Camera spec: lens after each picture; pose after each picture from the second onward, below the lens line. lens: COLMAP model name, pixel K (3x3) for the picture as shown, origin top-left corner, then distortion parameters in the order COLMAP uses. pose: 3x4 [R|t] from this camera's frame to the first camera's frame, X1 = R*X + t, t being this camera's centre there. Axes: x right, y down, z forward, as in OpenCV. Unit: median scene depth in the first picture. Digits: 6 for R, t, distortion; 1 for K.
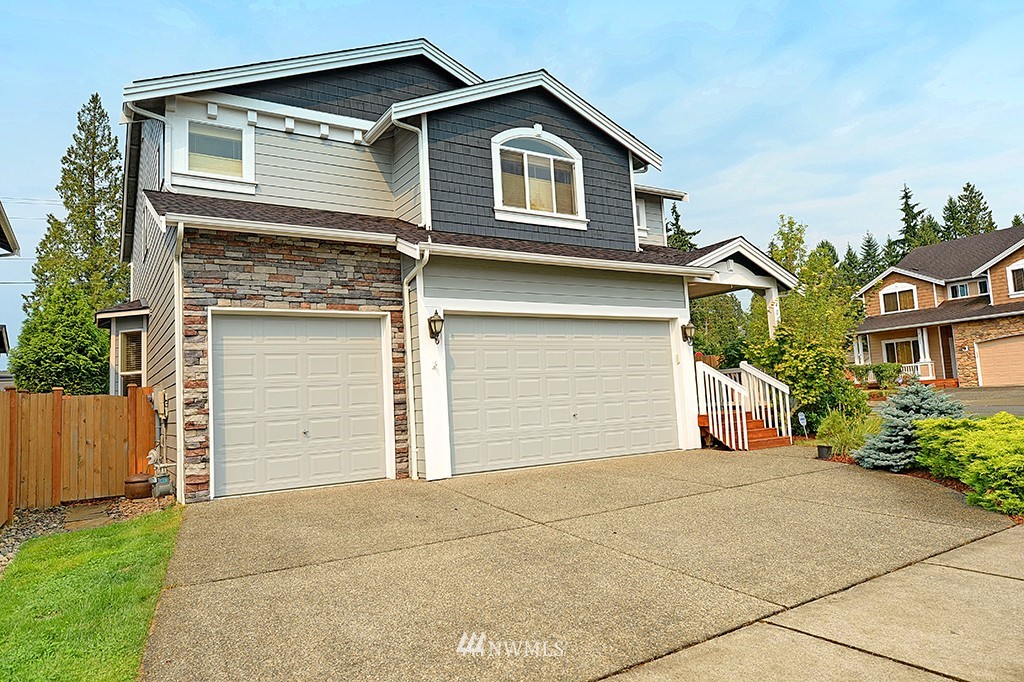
lens RADIAL K [[659.3, 0, 512.9], [0, 659.3, 339.7], [0, 0, 1]] dist [-0.002445, 0.000867]
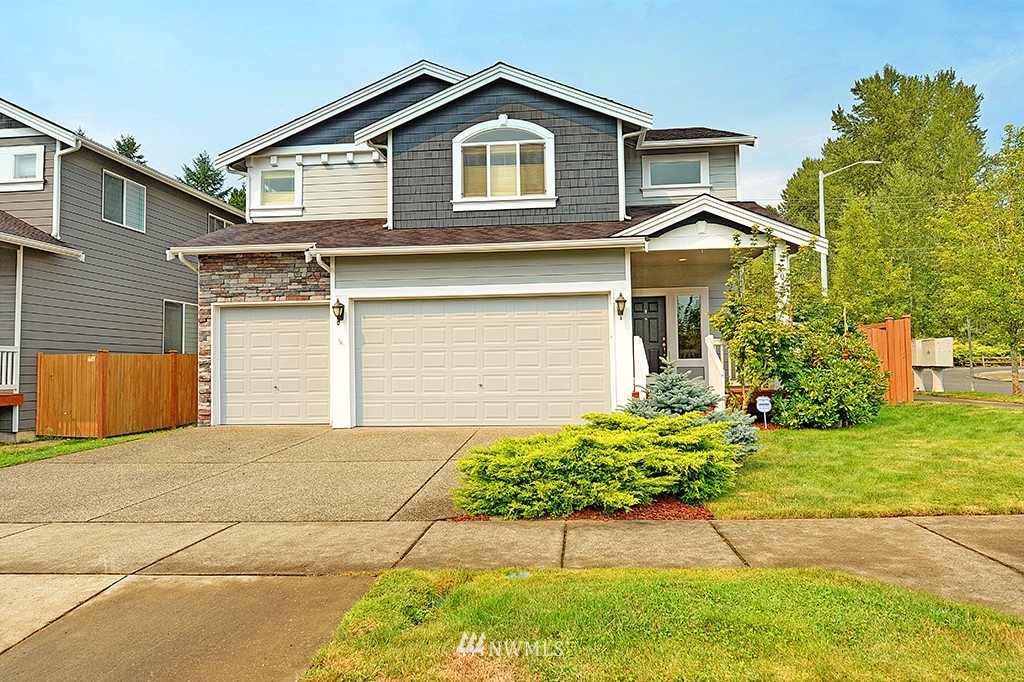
lens RADIAL K [[645.0, 0, 510.5], [0, 645.0, 341.4], [0, 0, 1]] dist [-0.003695, -0.000554]
pose [[0.791203, 0.013569, -0.611403, 0.737943], [0.031019, 0.997577, 0.062280, -0.023740], [0.610766, -0.068242, 0.788865, 0.162059]]
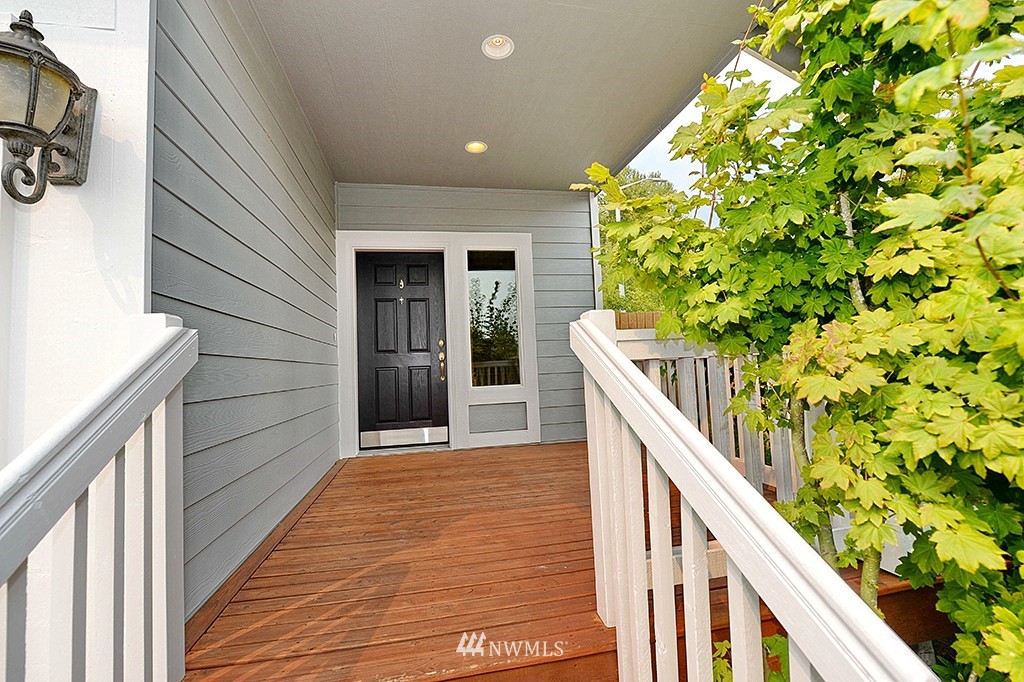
lens RADIAL K [[458.9, 0, 513.3], [0, 458.9, 339.9], [0, 0, 1]] dist [-0.015161, -0.000095]
pose [[0.931645, -0.003344, -0.363356, 0.413332], [0.023151, 0.998472, 0.050170, 0.037710], [0.362633, -0.055153, 0.930299, 0.986519]]
